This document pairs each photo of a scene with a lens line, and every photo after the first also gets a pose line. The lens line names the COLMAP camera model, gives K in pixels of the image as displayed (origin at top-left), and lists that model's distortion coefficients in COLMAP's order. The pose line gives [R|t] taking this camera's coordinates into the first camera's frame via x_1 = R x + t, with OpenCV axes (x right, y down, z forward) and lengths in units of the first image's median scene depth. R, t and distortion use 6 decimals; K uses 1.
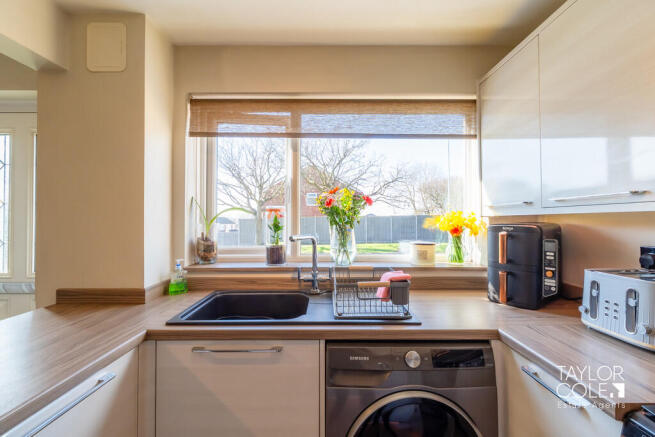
lens RADIAL K [[287.3, 0, 326.8], [0, 287.3, 220.7], [0, 0, 1]] dist [-0.003979, 0.000608]
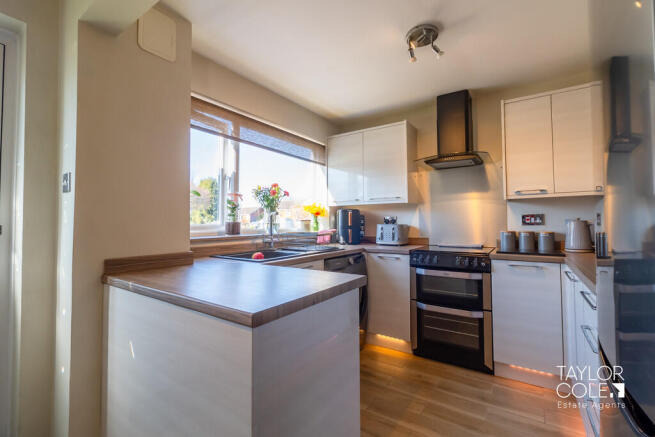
lens RADIAL K [[287.3, 0, 330.9], [0, 287.3, 216.9], [0, 0, 1]] dist [-0.003979, 0.000608]
pose [[0.558528, 0.011874, 0.829401, -1.075143], [-0.013917, 0.999891, -0.004943, 0.068767], [-0.829369, -0.008782, 0.558632, -0.130133]]
